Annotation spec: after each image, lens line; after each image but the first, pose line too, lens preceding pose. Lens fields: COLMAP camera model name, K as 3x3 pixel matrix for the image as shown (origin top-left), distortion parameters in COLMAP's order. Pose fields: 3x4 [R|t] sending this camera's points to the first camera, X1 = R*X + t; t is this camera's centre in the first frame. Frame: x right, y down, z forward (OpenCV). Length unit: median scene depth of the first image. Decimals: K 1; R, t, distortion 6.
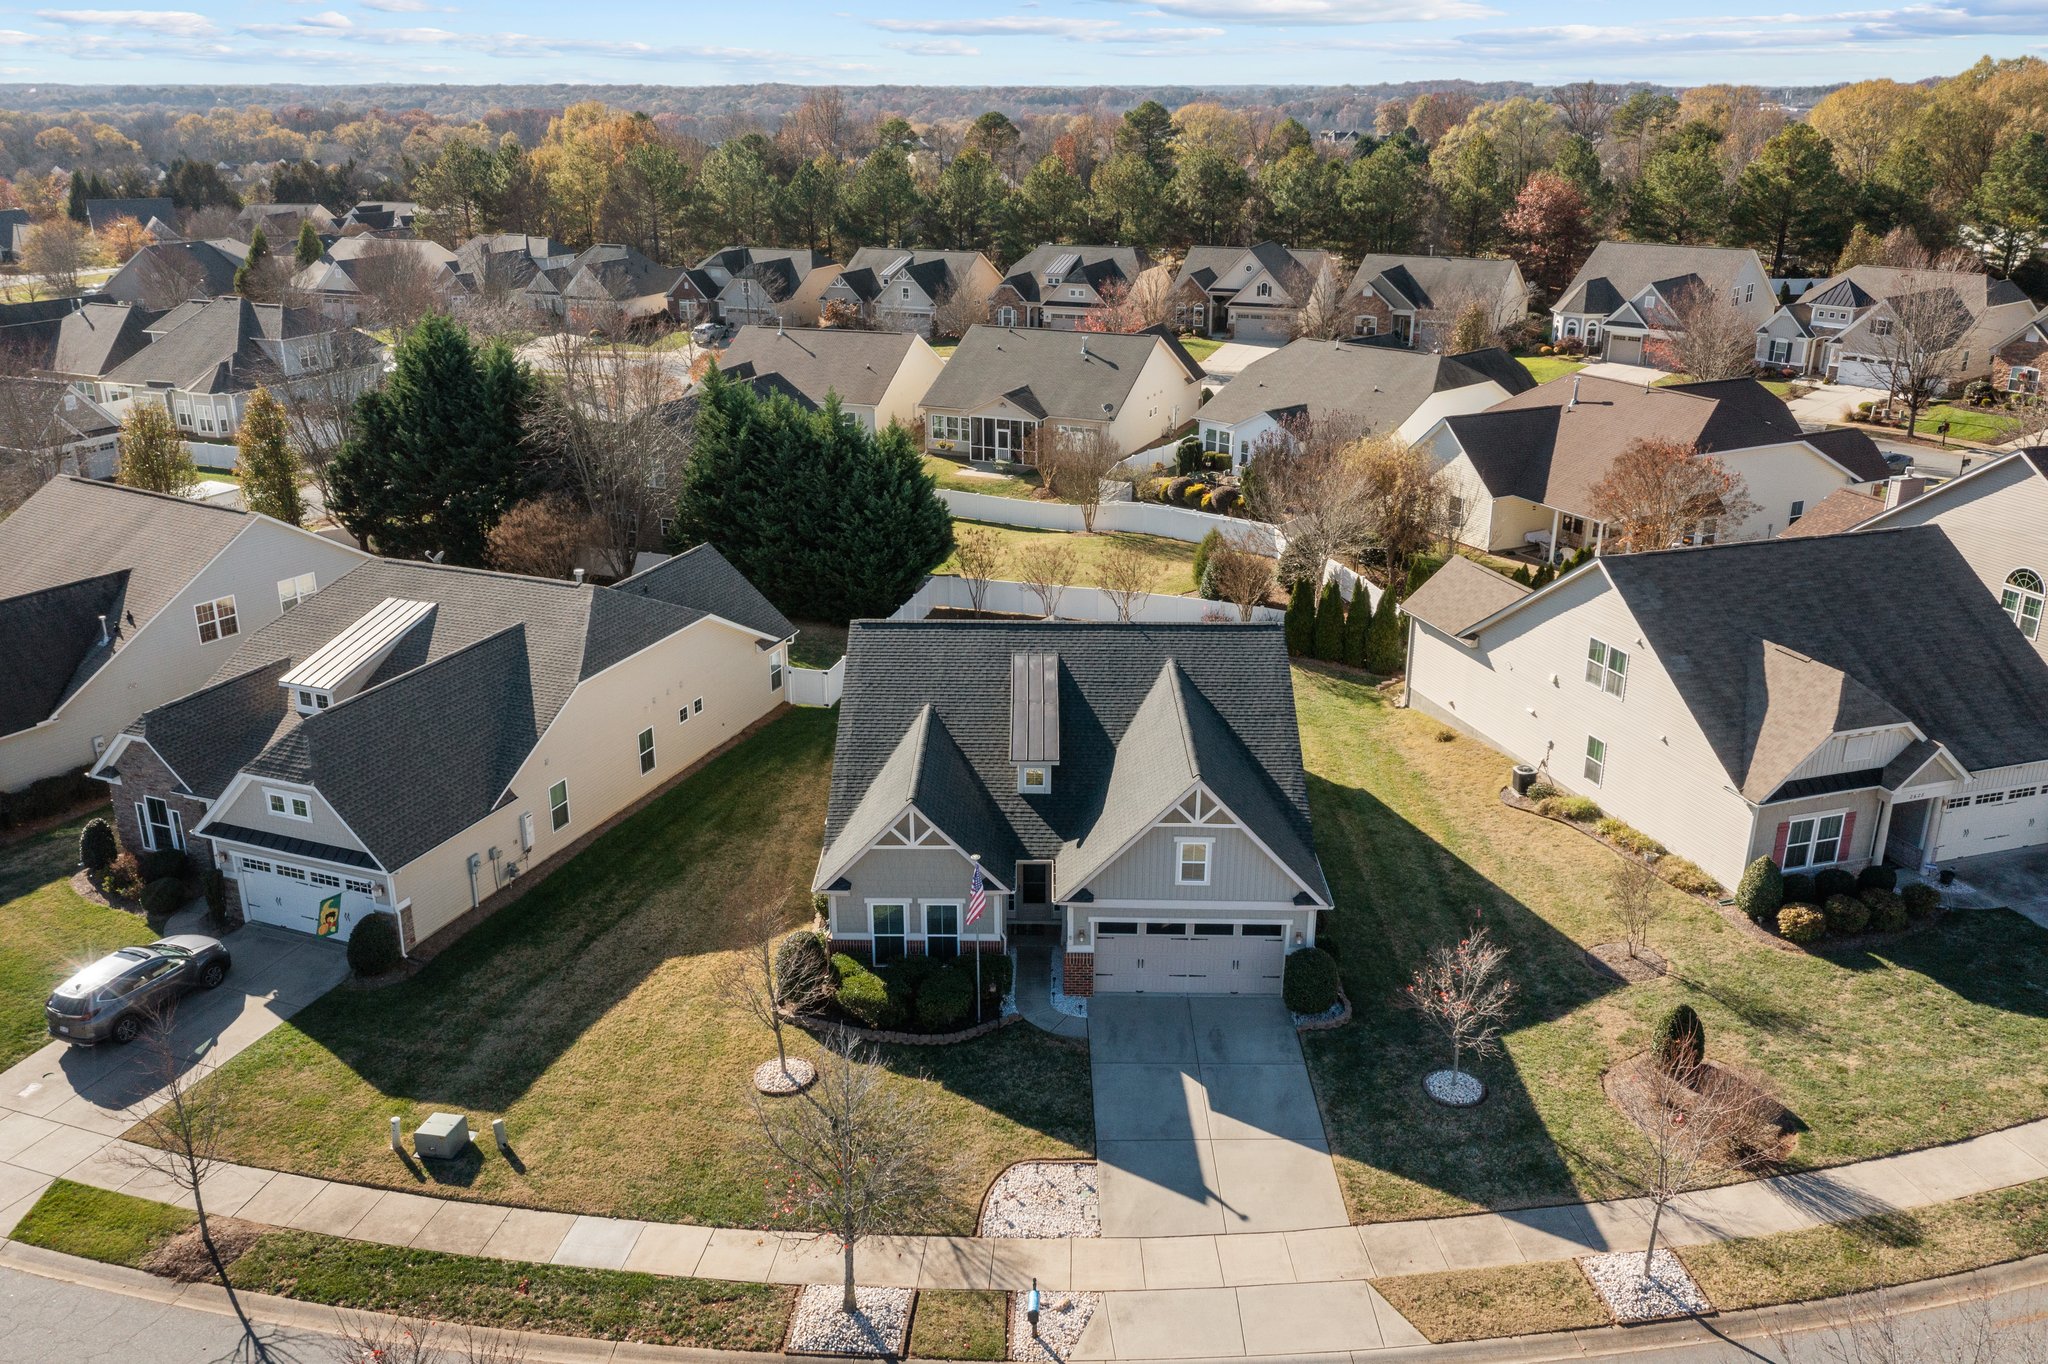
lens RADIAL K [[1635.5, 0, 1017.4], [0, 1635.5, 684.8], [0, 0, 1]] dist [-0.001733, 0.001871]
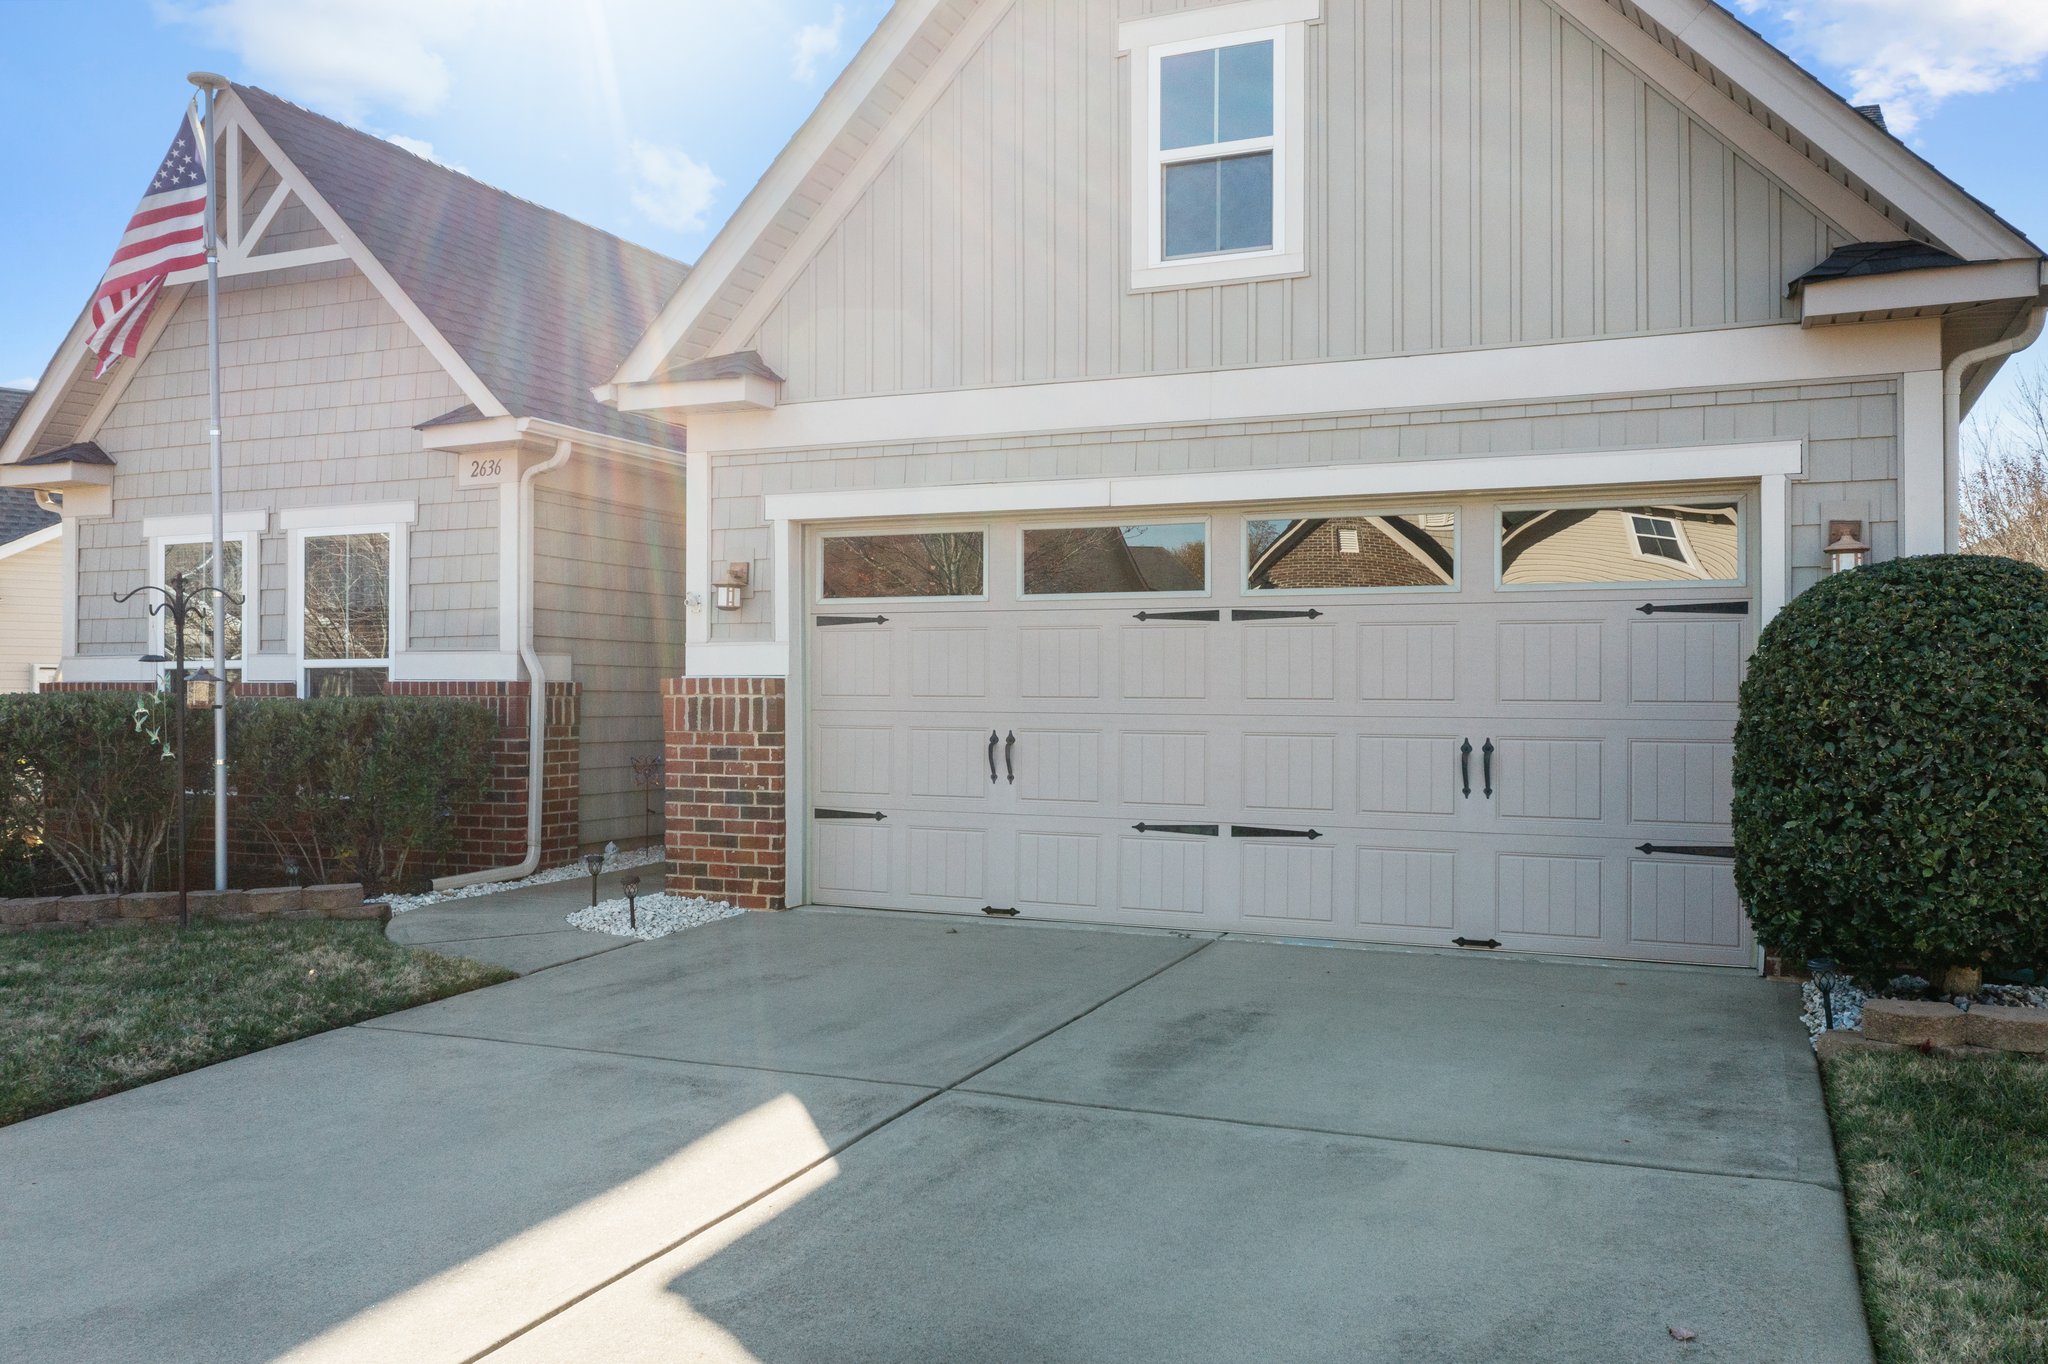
lens RADIAL K [[1635.5, 0, 1017.4], [0, 1635.5, 684.8], [0, 0, 1]] dist [-0.001733, 0.001871]
pose [[0.916675, -0.002282, -0.399626, 0.167112], [-0.140308, 0.934488, -0.327179, 0.240253], [0.374193, 0.355988, 0.856302, 0.863060]]
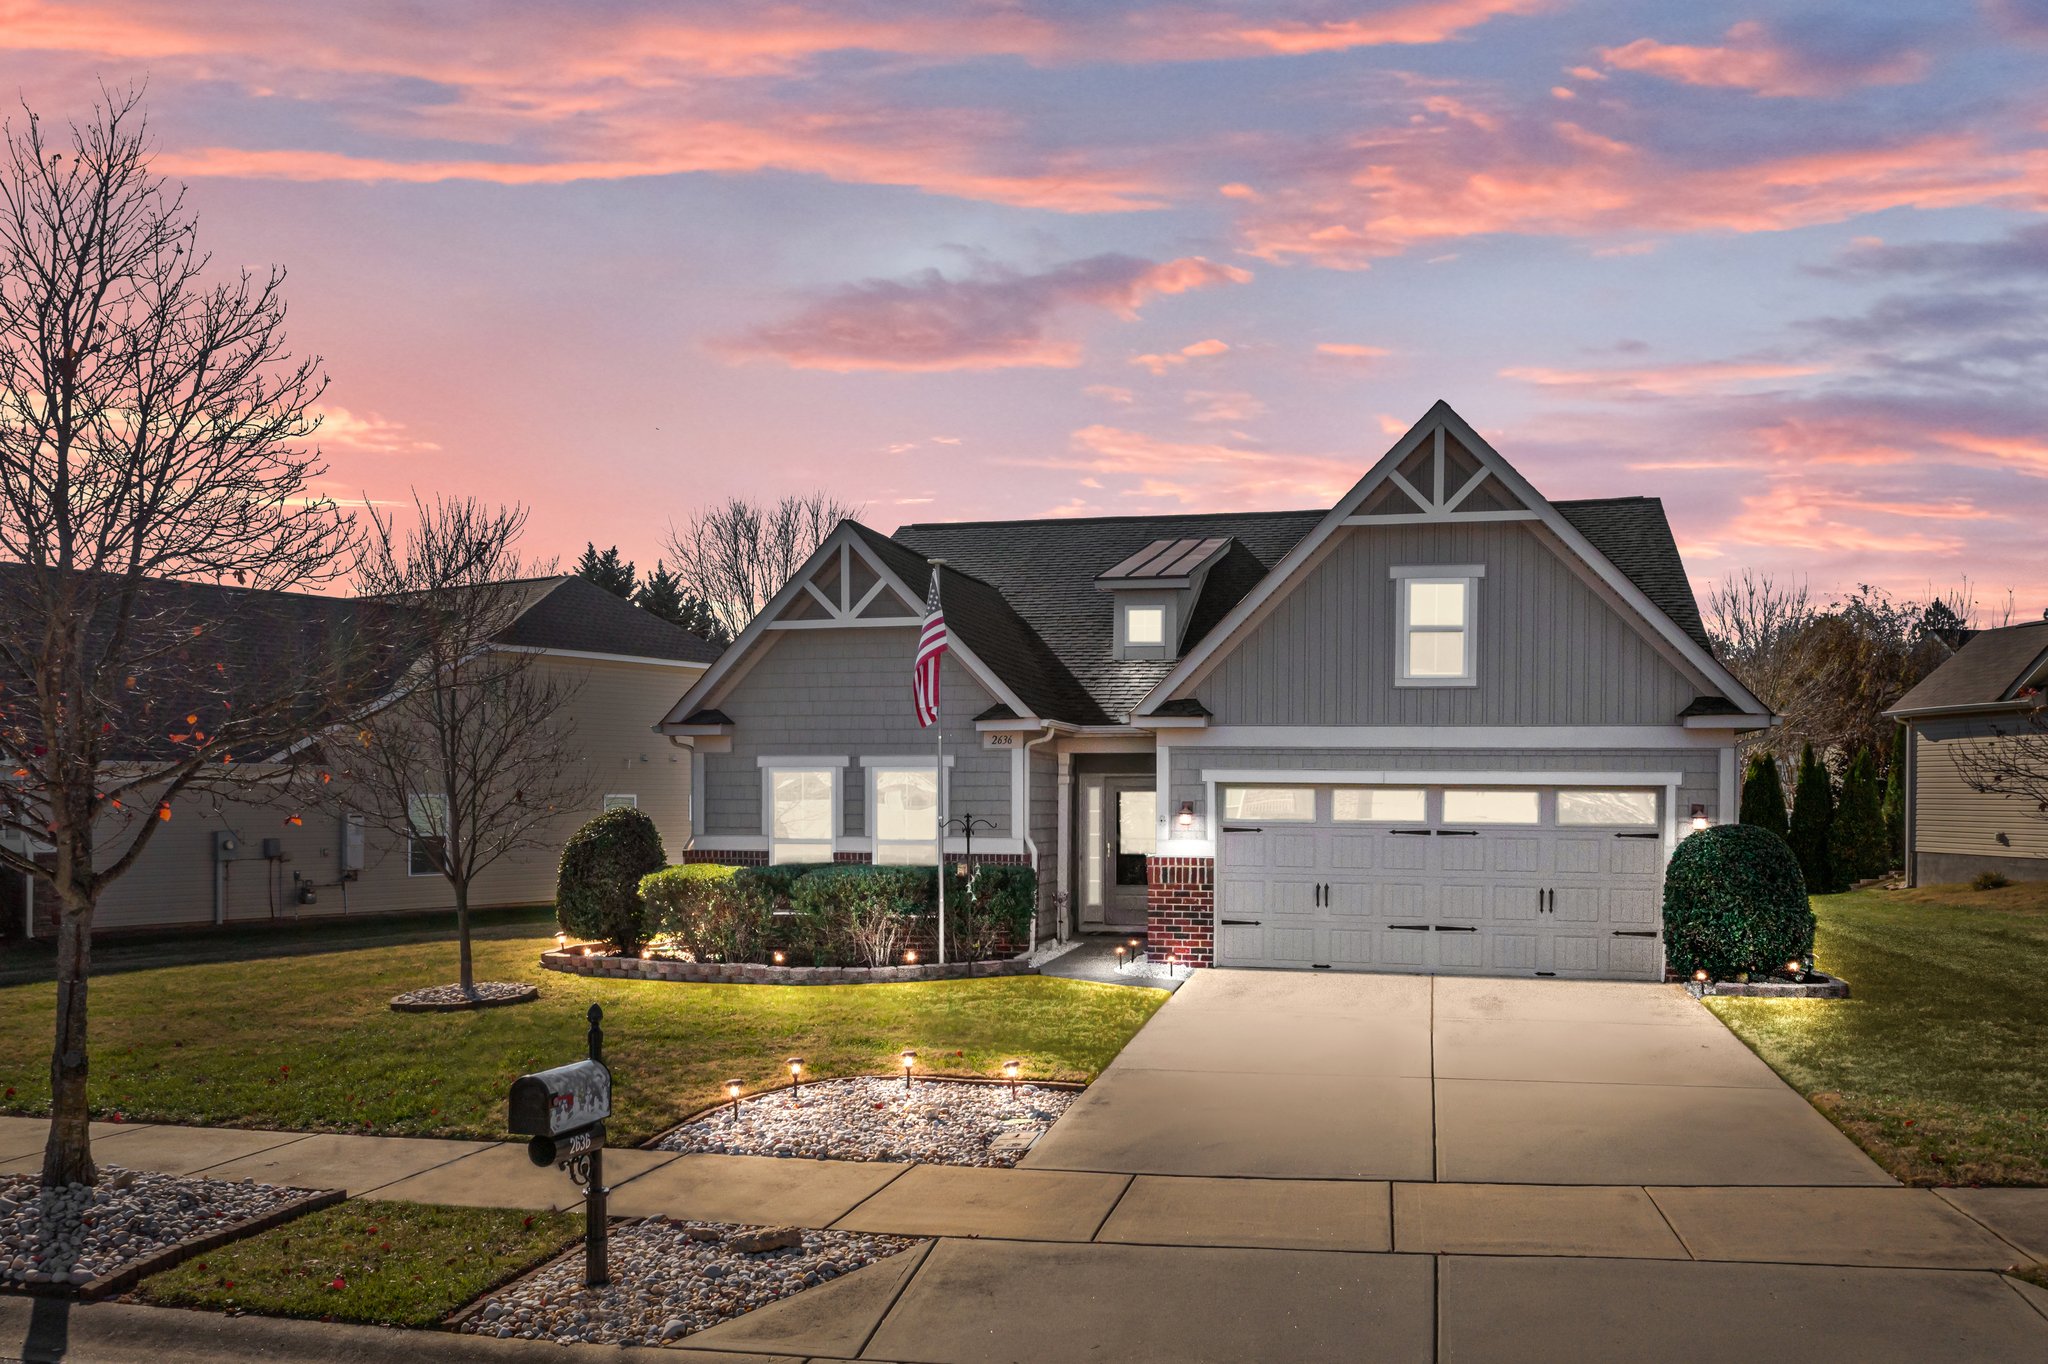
lens RADIAL K [[1667.7, 0, 1023.1], [0, 1667.7, 842.7], [0, 0, 1]] dist [0.001266, -0.001648]
pose [[0.972682, 0.009584, -0.231946, 0.106238], [-0.083843, 0.946210, -0.312502, 0.320382], [0.216474, 0.323412, 0.921164, 0.589152]]
